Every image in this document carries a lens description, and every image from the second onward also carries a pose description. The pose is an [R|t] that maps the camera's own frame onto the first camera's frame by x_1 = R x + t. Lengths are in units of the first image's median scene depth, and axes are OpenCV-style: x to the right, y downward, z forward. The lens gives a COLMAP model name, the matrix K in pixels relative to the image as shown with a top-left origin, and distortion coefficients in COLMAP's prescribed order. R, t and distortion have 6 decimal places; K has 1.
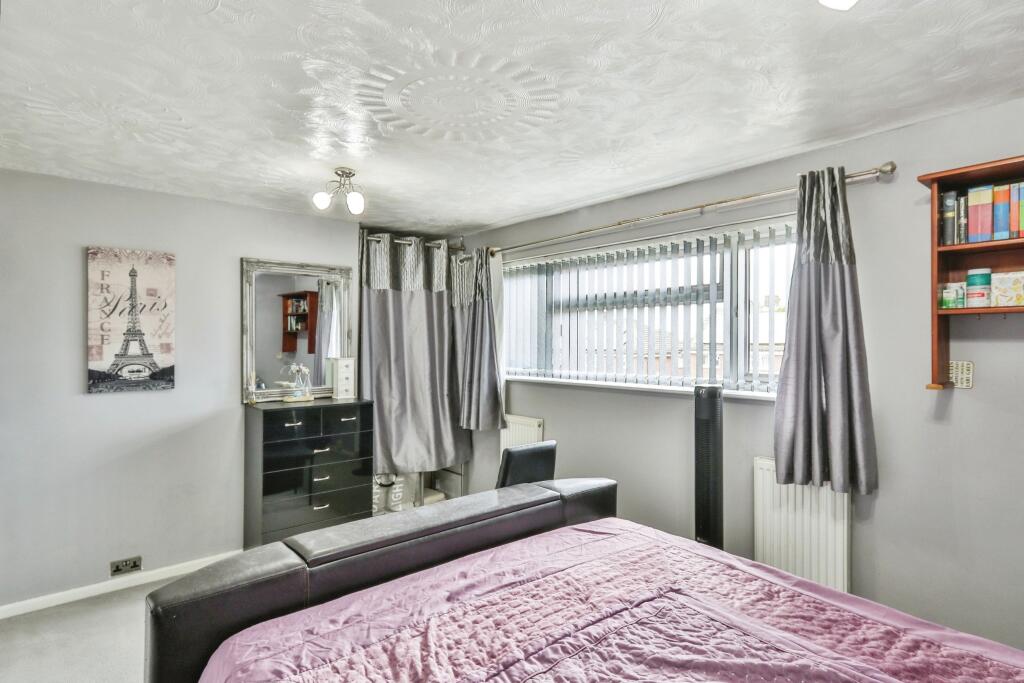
lens RADIAL K [[569.1, 0, 517.6], [0, 569.1, 337.2], [0, 0, 1]] dist [-0.020182, -0.002153]
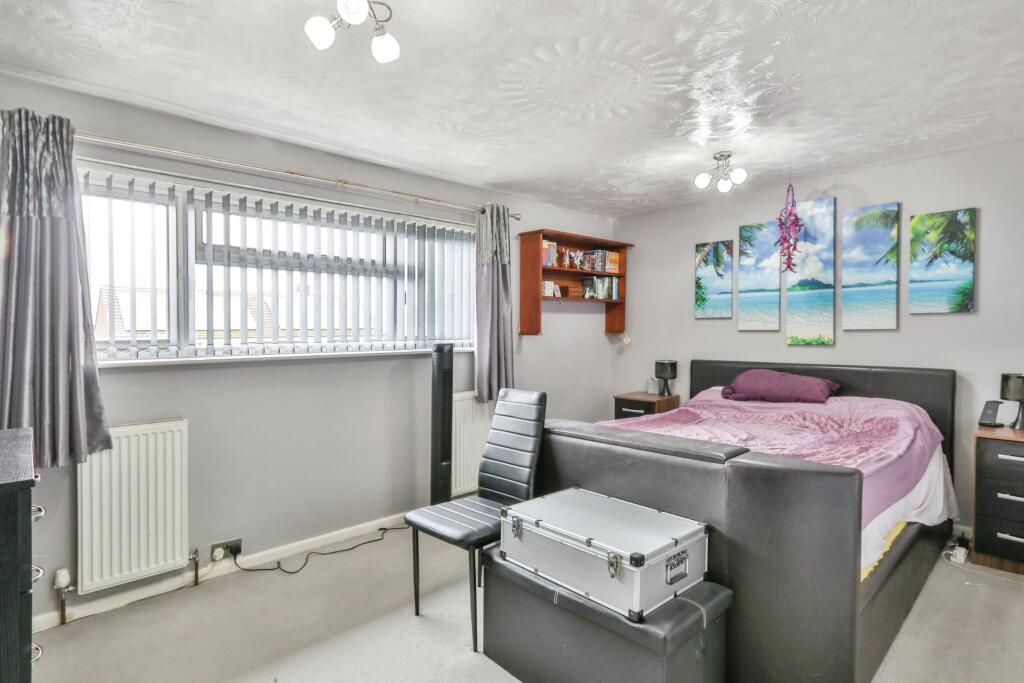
lens RADIAL K [[569.1, 0, 517.6], [0, 569.1, 337.2], [0, 0, 1]] dist [-0.020182, -0.002153]
pose [[-0.088098, -0.019888, 0.995913, -0.771702], [-0.022954, 0.999576, 0.017931, 0.030865], [-0.995847, -0.021280, -0.088517, 0.777245]]
